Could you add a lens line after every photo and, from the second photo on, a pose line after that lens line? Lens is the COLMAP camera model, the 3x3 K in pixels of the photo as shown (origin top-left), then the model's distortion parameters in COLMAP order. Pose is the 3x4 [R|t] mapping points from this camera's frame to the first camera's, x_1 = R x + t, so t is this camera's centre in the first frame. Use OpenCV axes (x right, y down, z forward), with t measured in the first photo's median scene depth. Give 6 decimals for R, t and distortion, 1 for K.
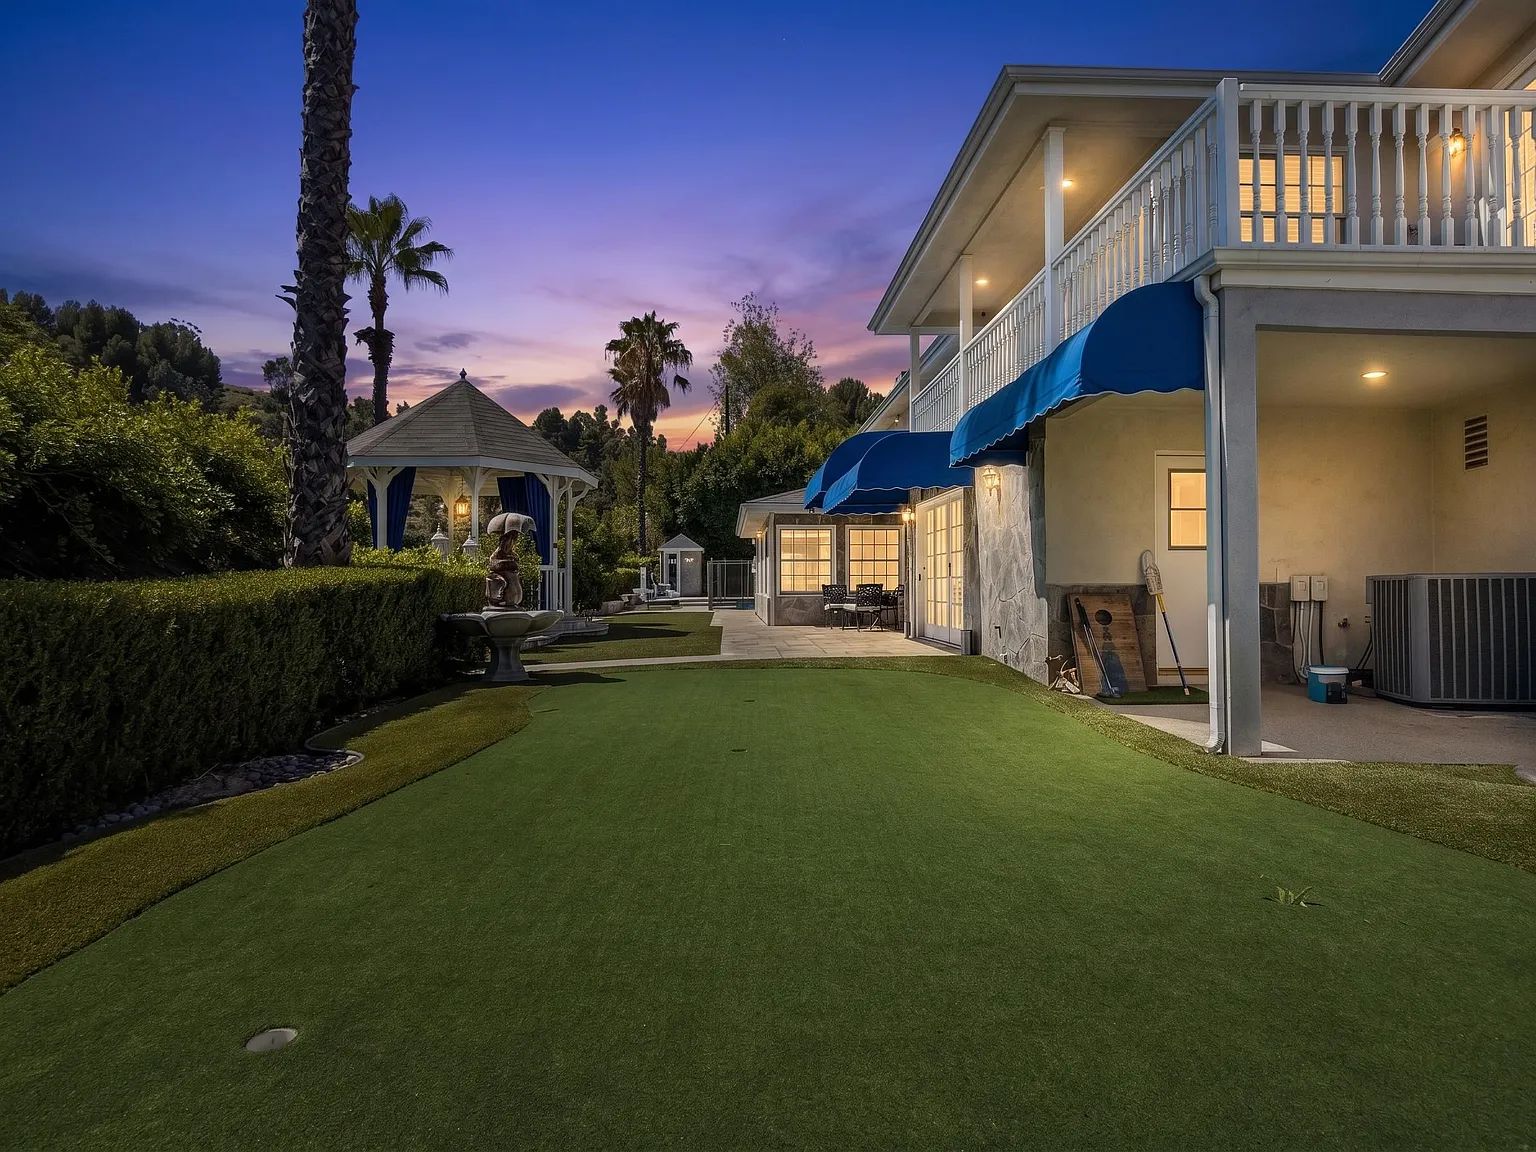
lens RADIAL K [[838.3, 0, 773.2], [0, 838.3, 570.7], [0, 0, 1]] dist [0.013665, -0.000108]
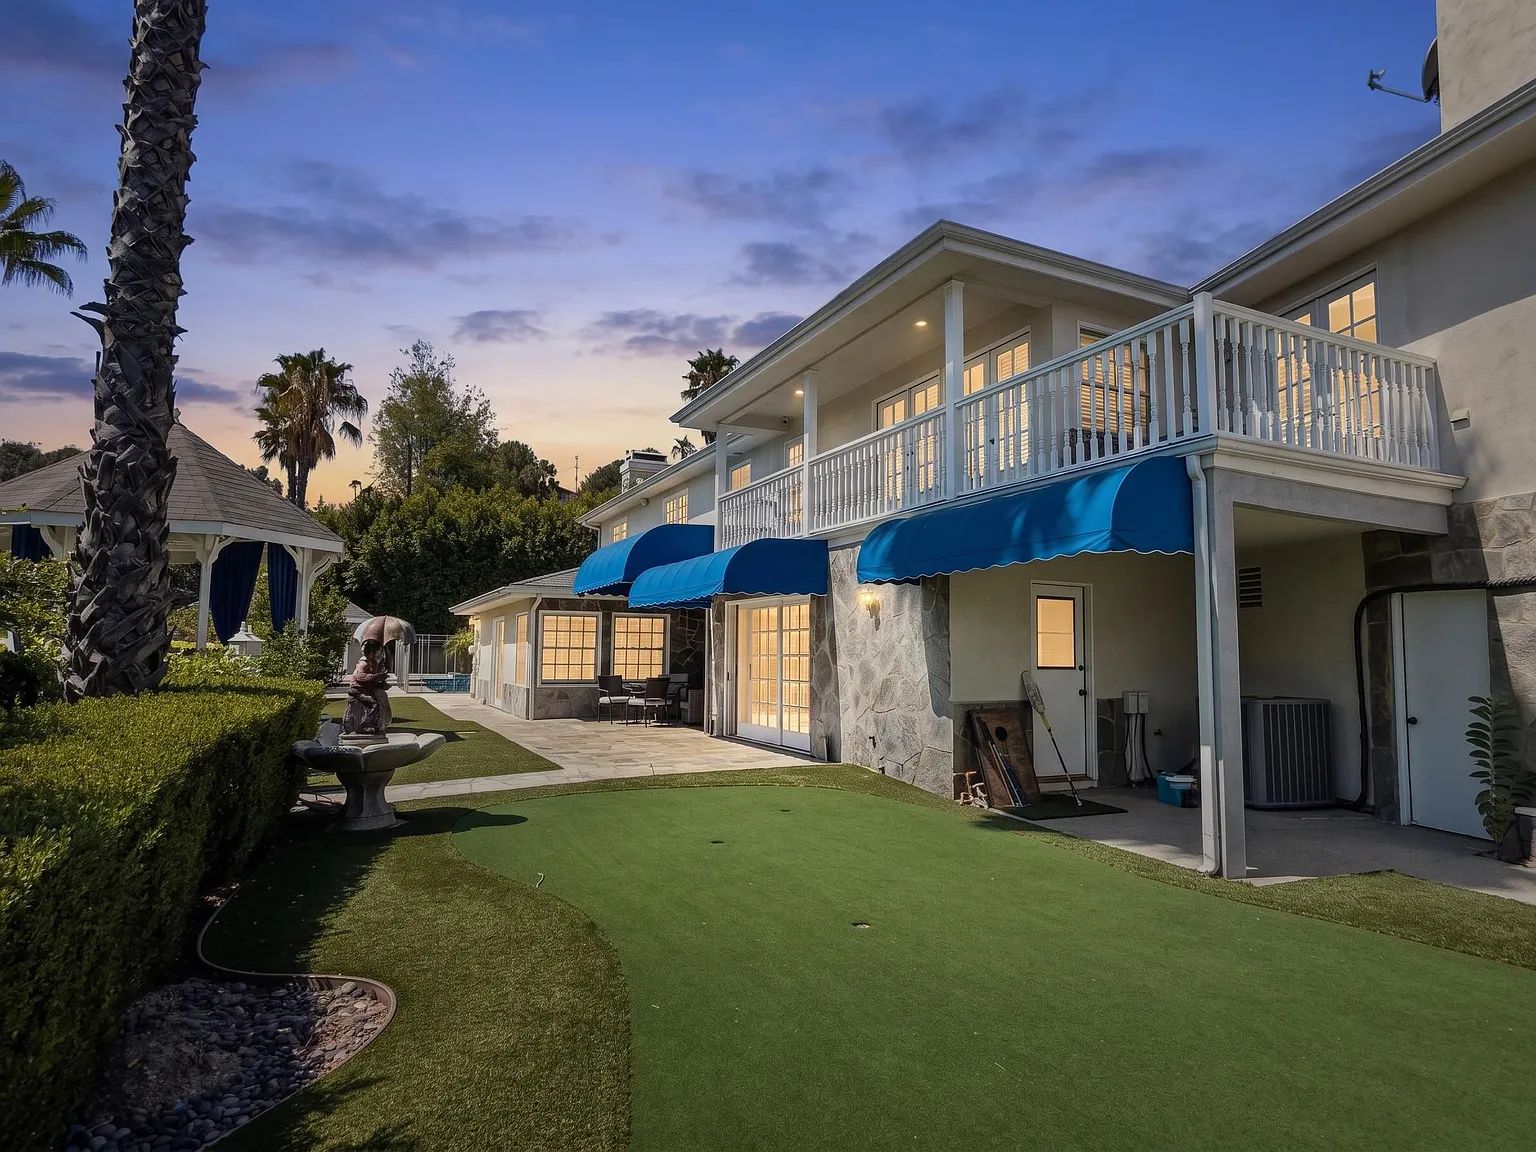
lens RADIAL K [[840.3, 0, 767.7], [0, 840.3, 584.7], [0, 0, 1]] dist [0.003797, -0.000978]
pose [[0.921424, 0.044458, 0.386007, -0.132744], [-0.018722, 0.997359, -0.070179, -0.022890], [-0.388107, 0.057437, 0.919823, 0.050214]]
